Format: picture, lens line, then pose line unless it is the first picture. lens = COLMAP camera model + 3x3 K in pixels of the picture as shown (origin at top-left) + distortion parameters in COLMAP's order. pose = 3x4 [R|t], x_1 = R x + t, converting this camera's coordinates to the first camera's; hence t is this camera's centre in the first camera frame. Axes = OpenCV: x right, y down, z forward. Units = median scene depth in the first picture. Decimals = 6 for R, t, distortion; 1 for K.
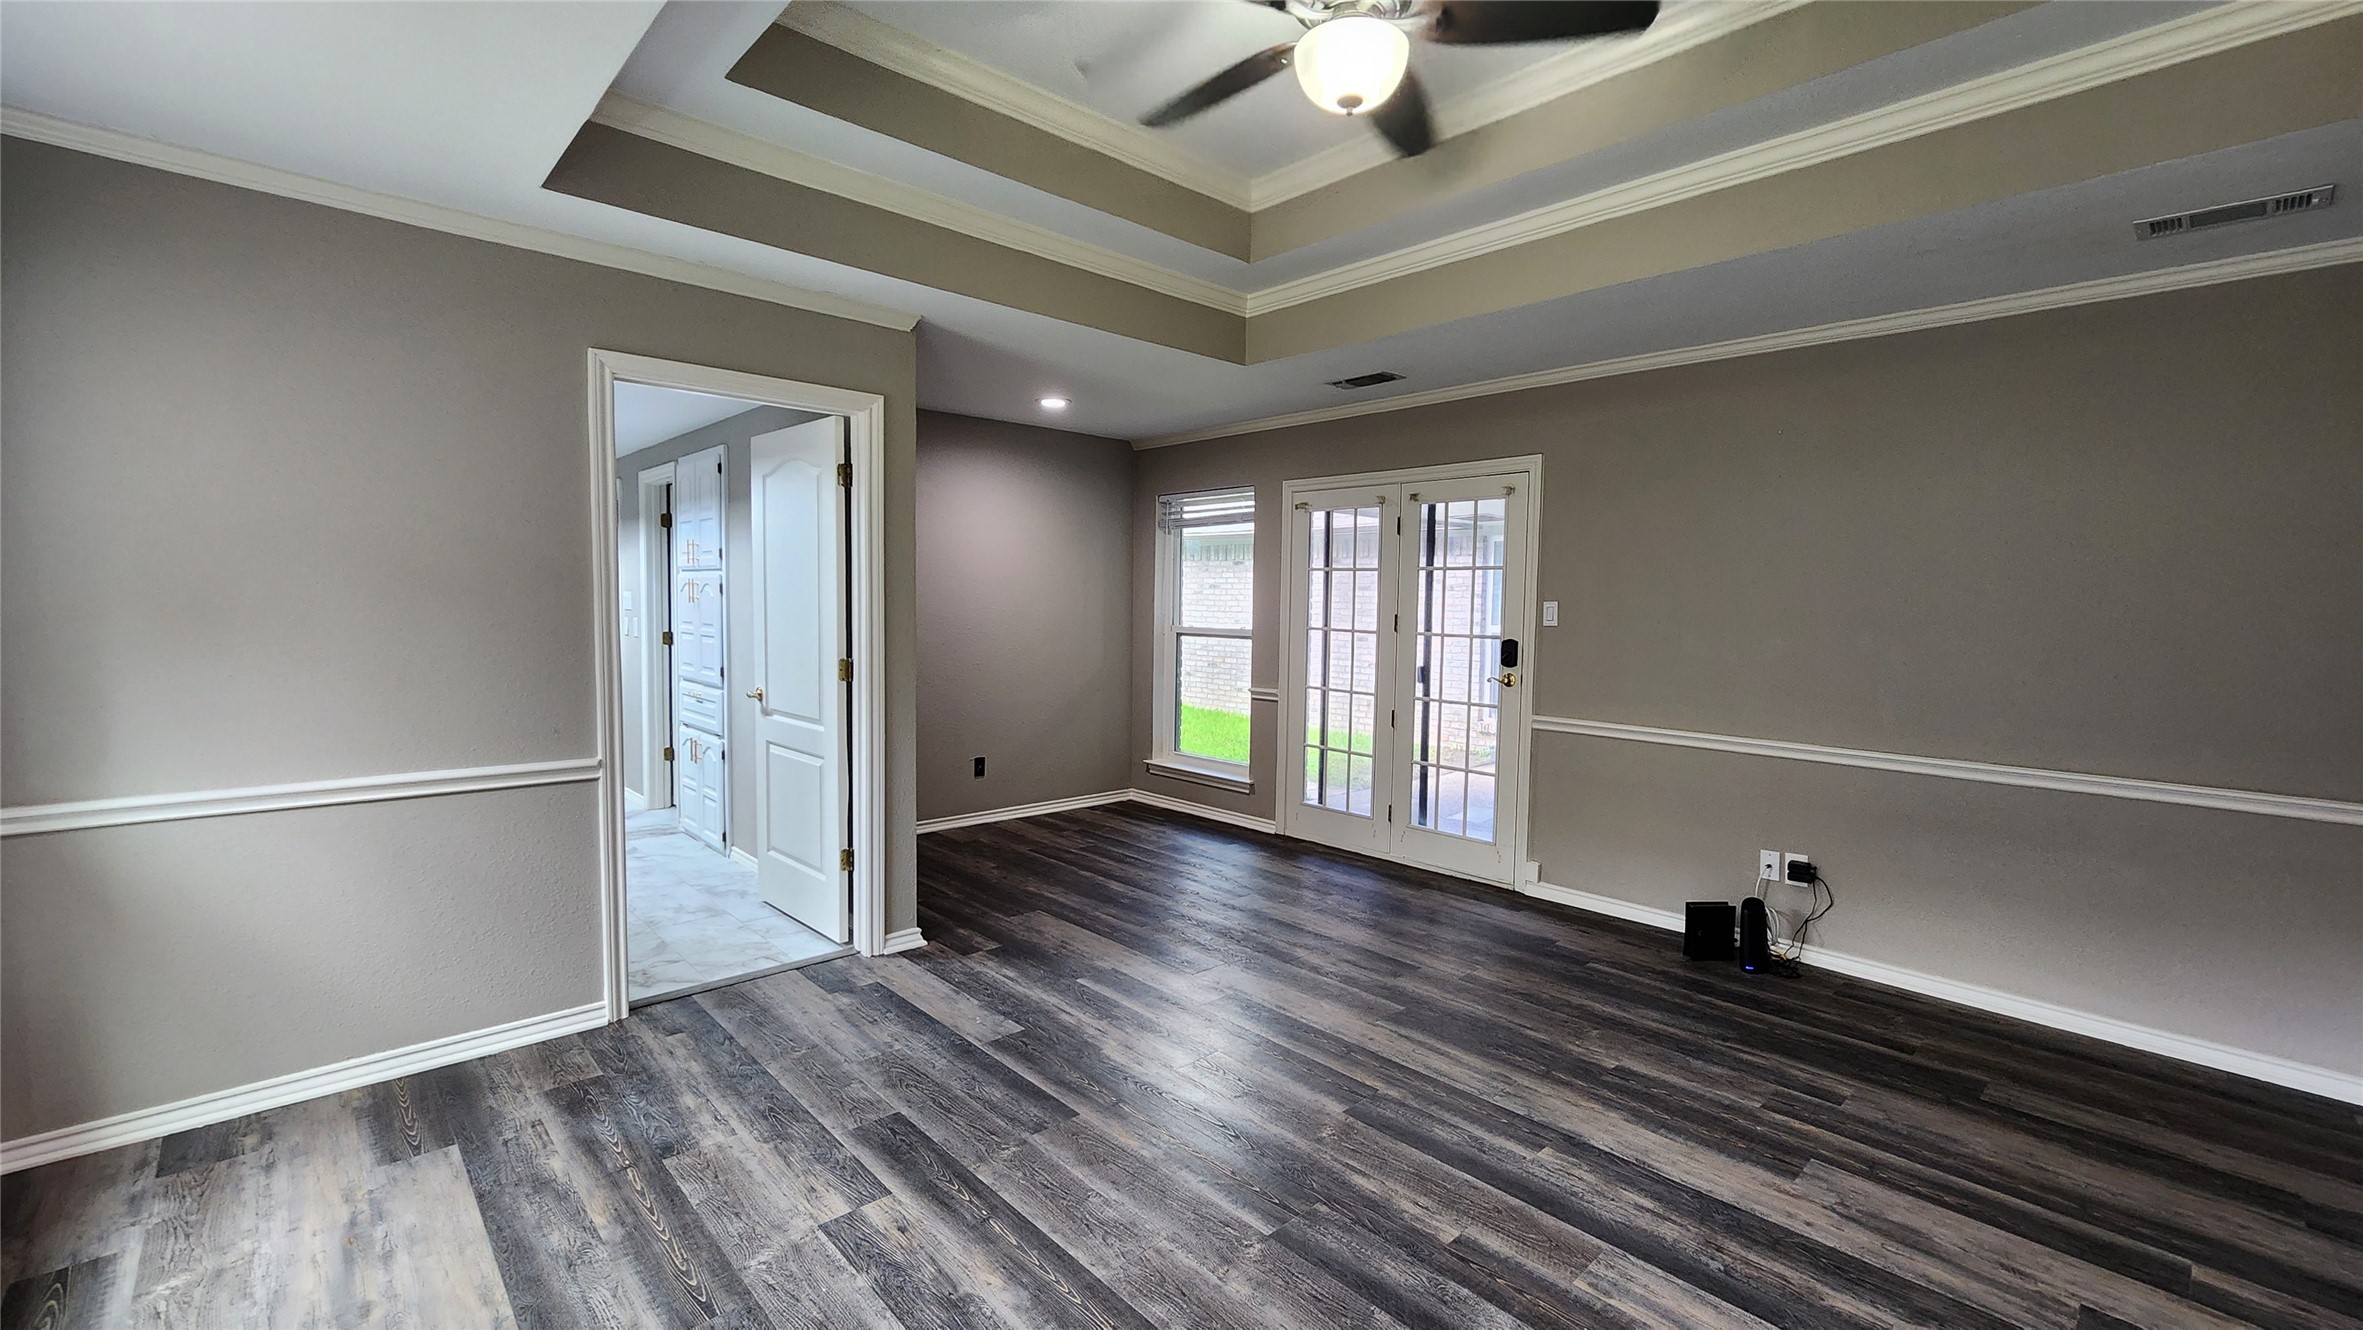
lens RADIAL K [[980.4, 0, 1201.1], [0, 980.4, 661.6], [0, 0, 1]] dist [0.002306, -0.000184]
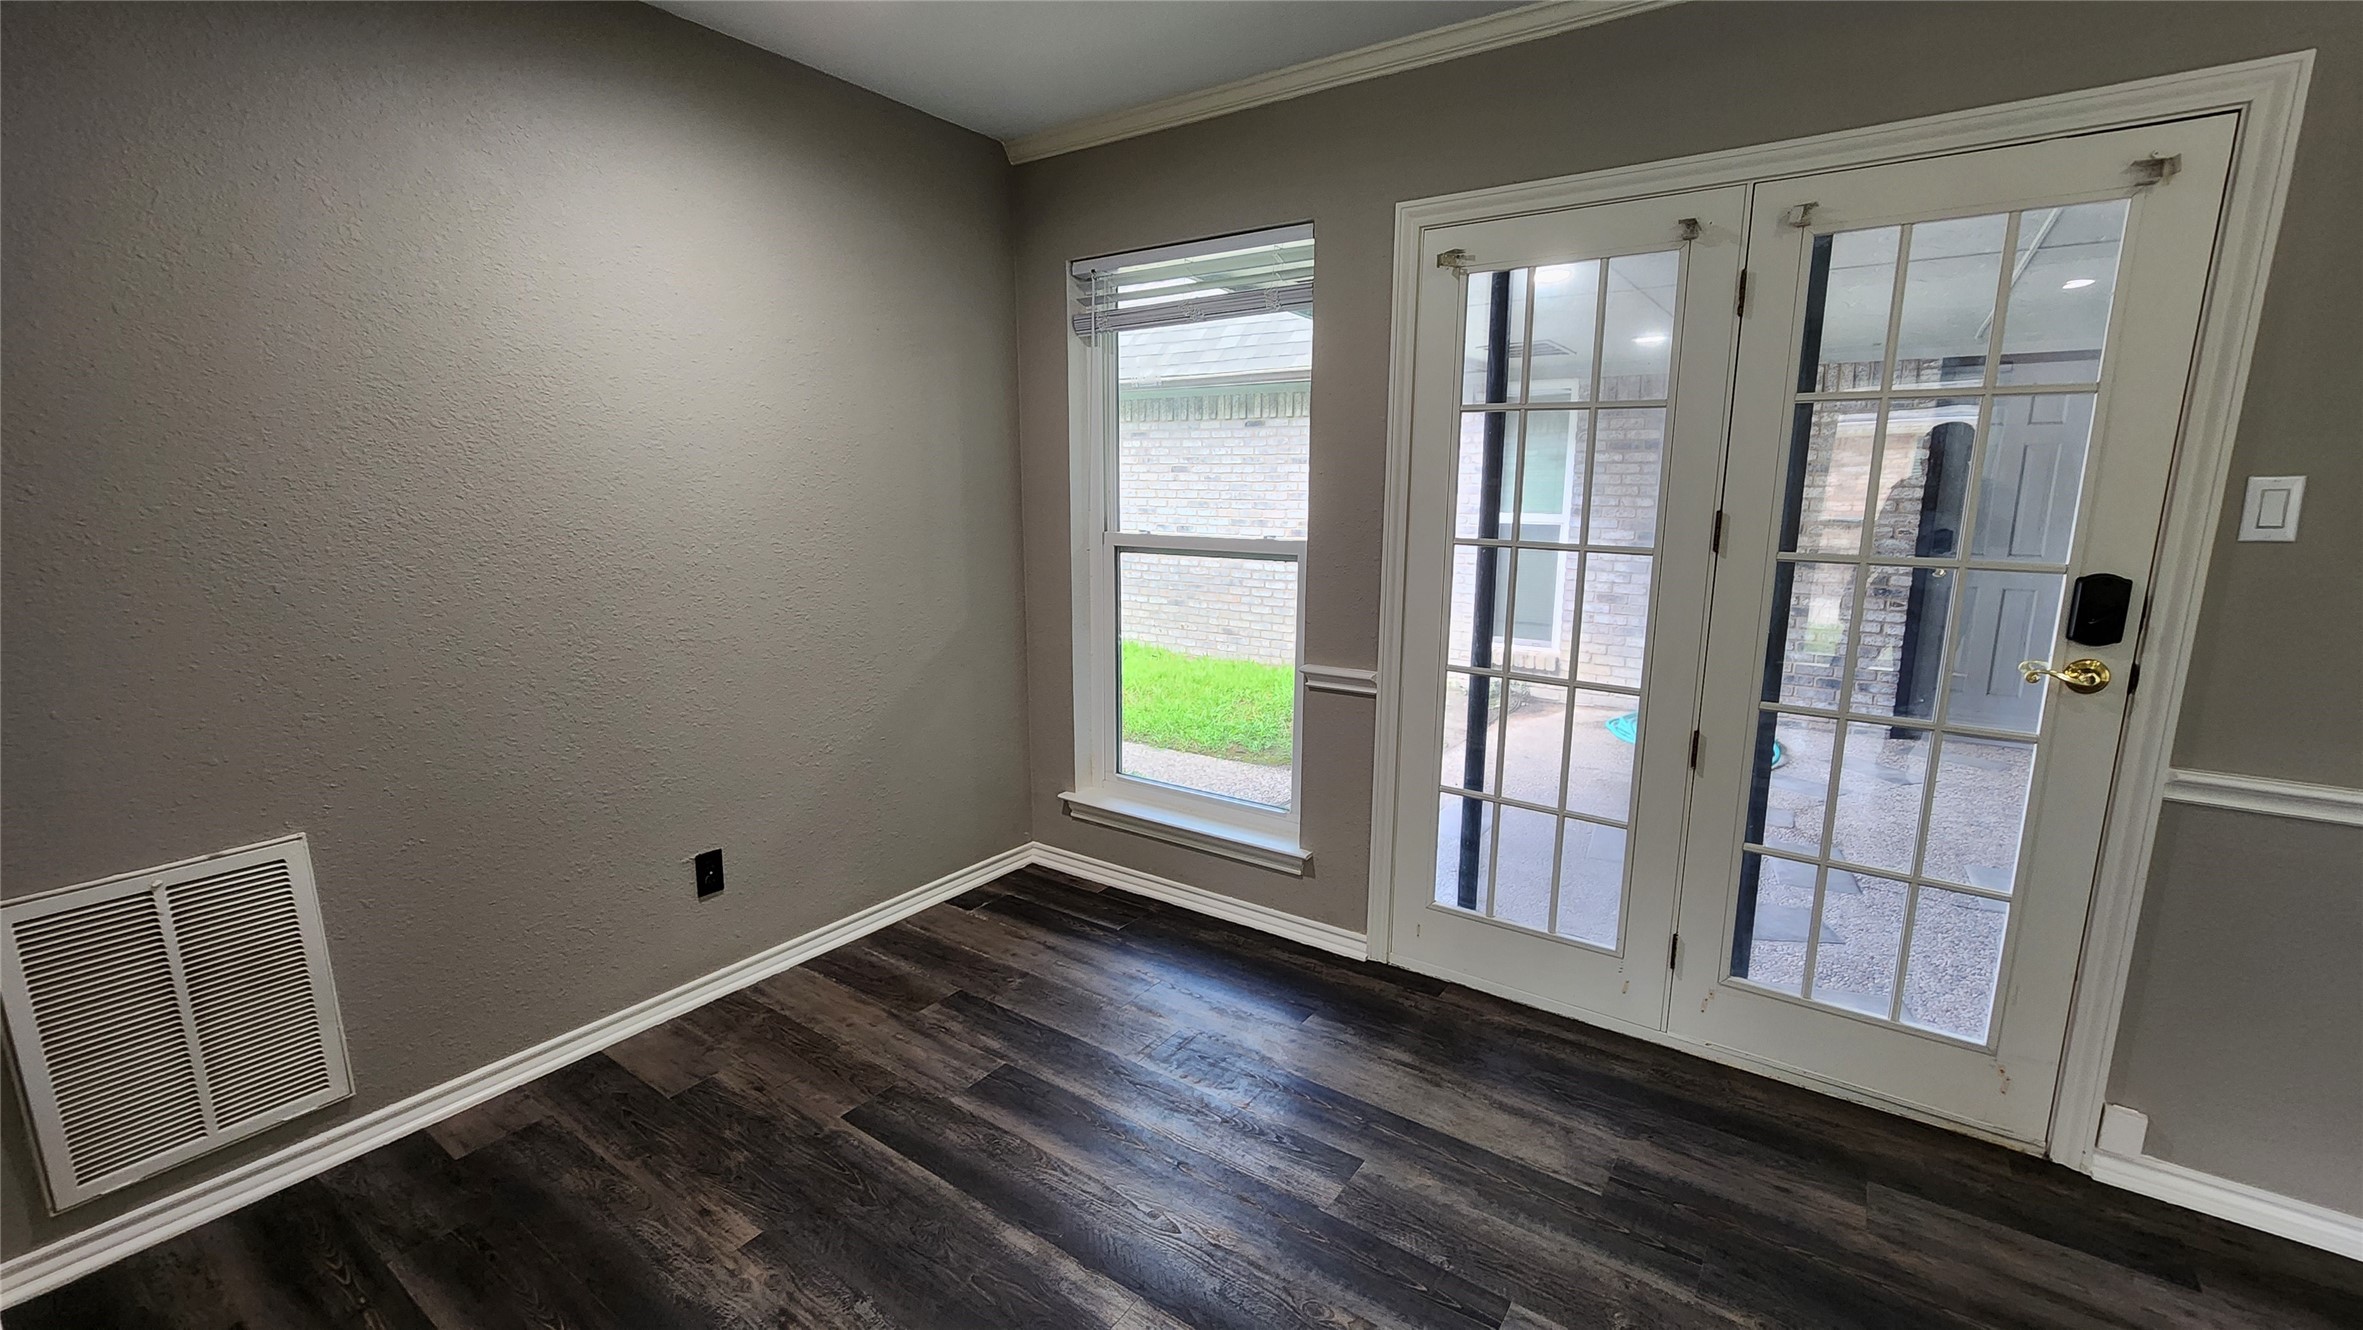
lens RADIAL K [[980.4, 0, 1201.5], [0, 980.4, 663.3], [0, 0, 1]] dist [0.002306, -0.000184]
pose [[0.978110, -0.049942, 0.202004, -0.106838], [0.024286, 0.991535, 0.127546, -0.041265], [-0.206664, -0.119849, 0.971044, 0.610486]]
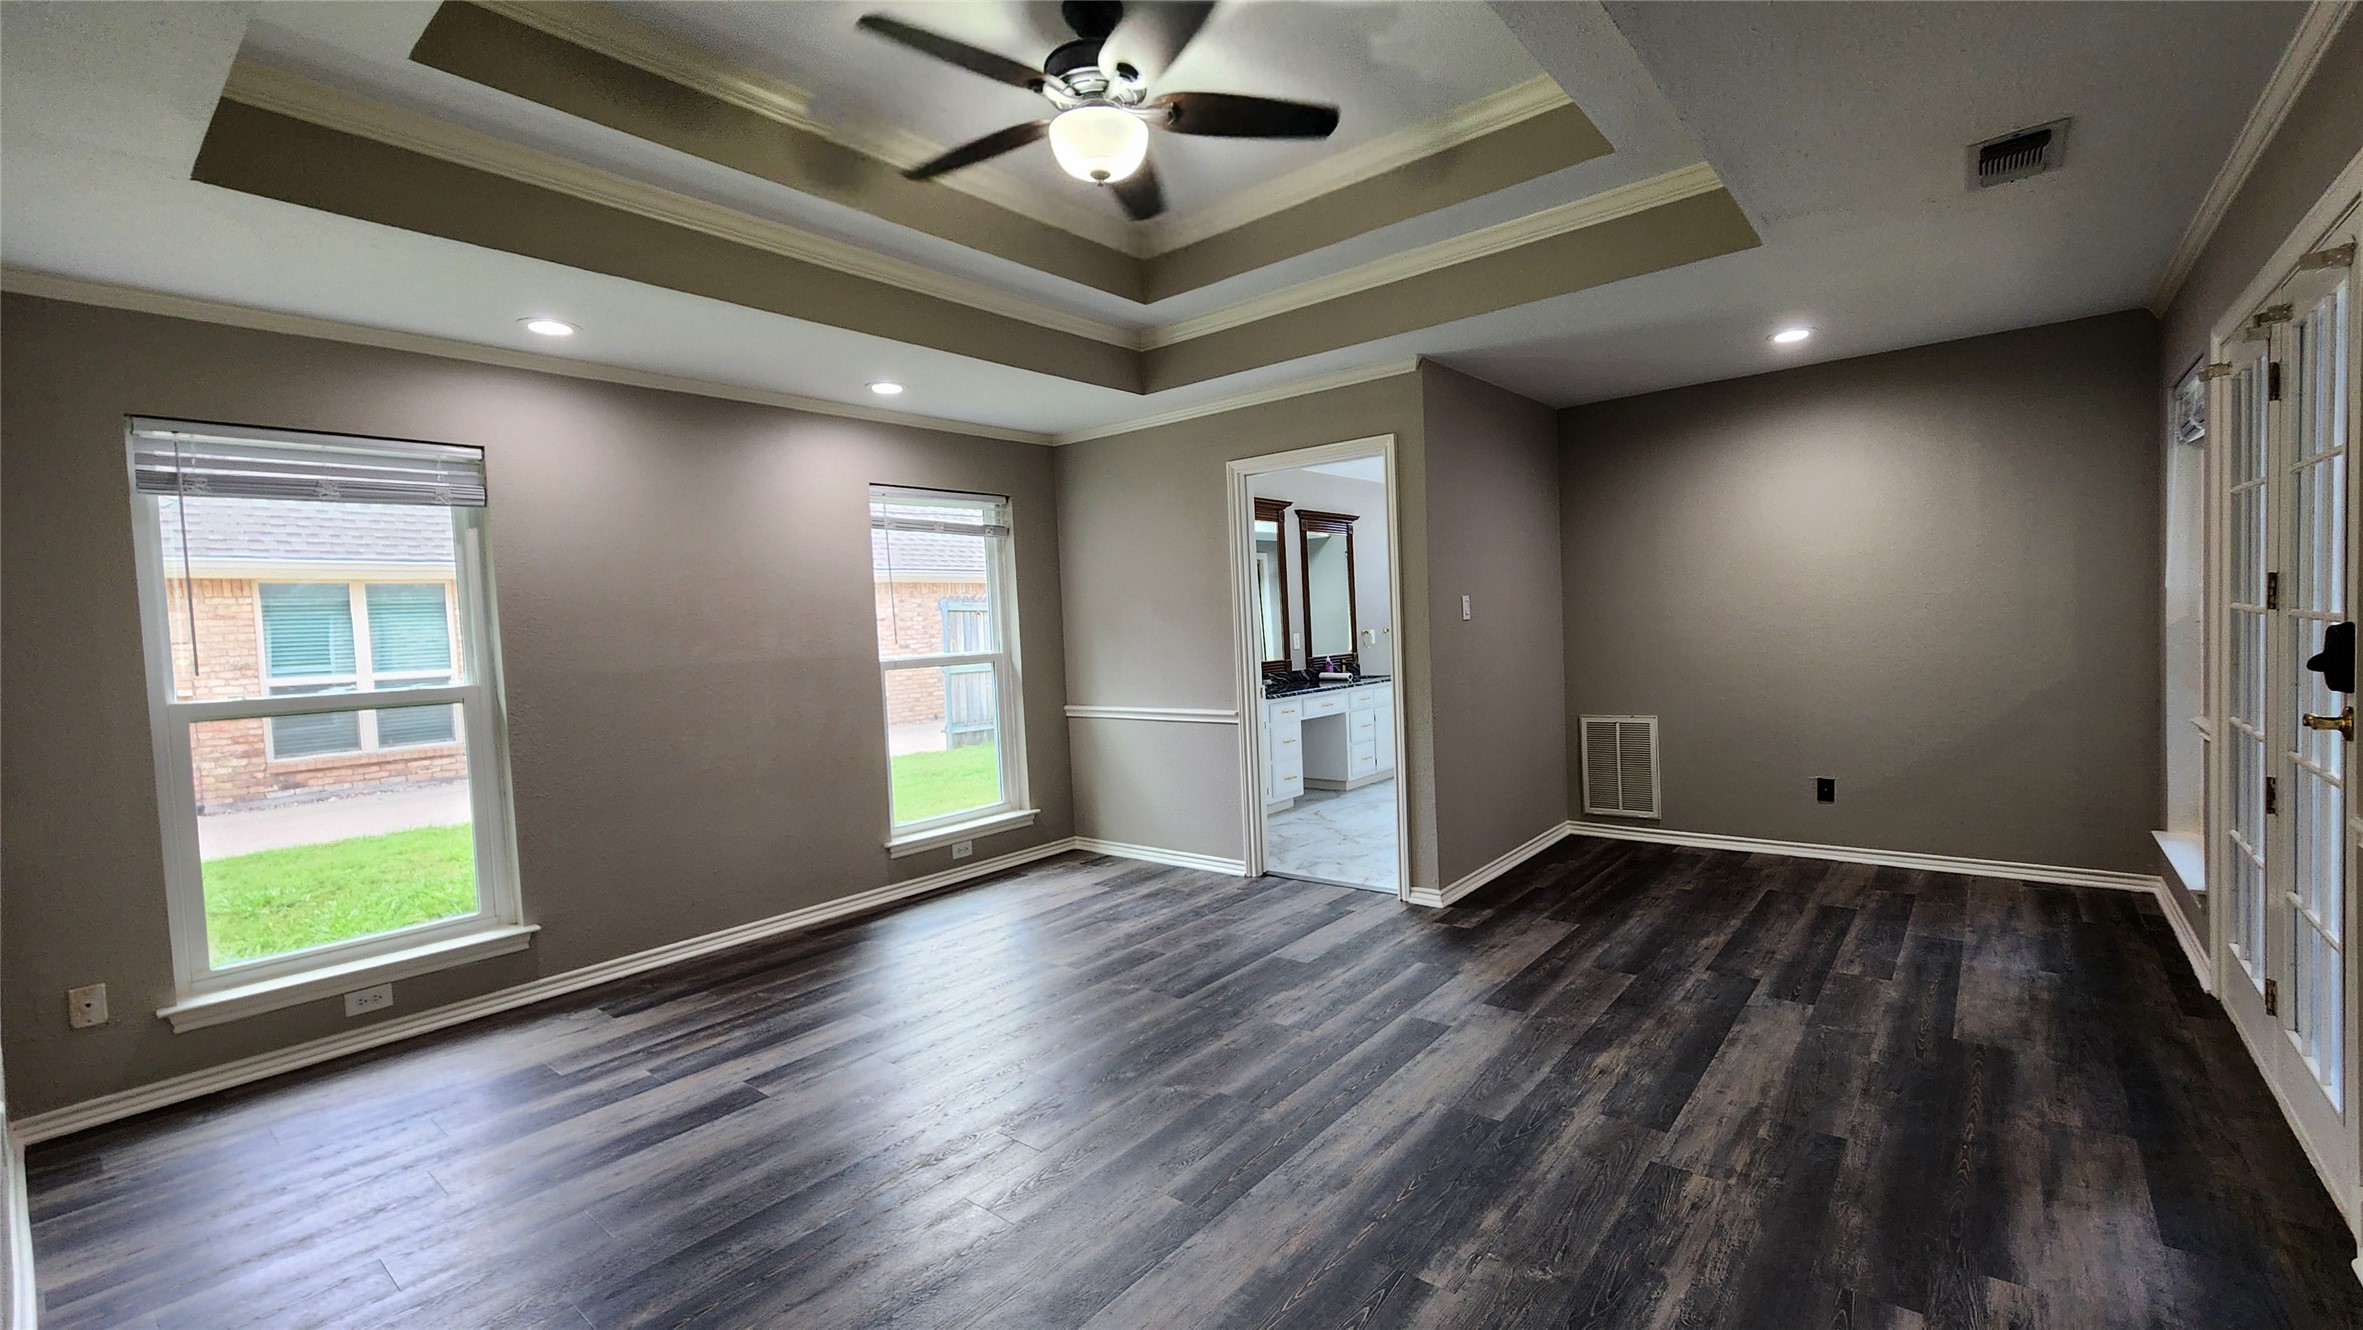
lens RADIAL K [[980.4, 0, 1196.8], [0, 980.4, 665.7], [0, 0, 1]] dist [0.002306, -0.000184]
pose [[0.123345, 0.019852, -0.992165, 0.584329], [-0.015646, 0.999715, 0.018058, -0.002803], [0.992241, 0.013296, 0.123620, 0.428762]]
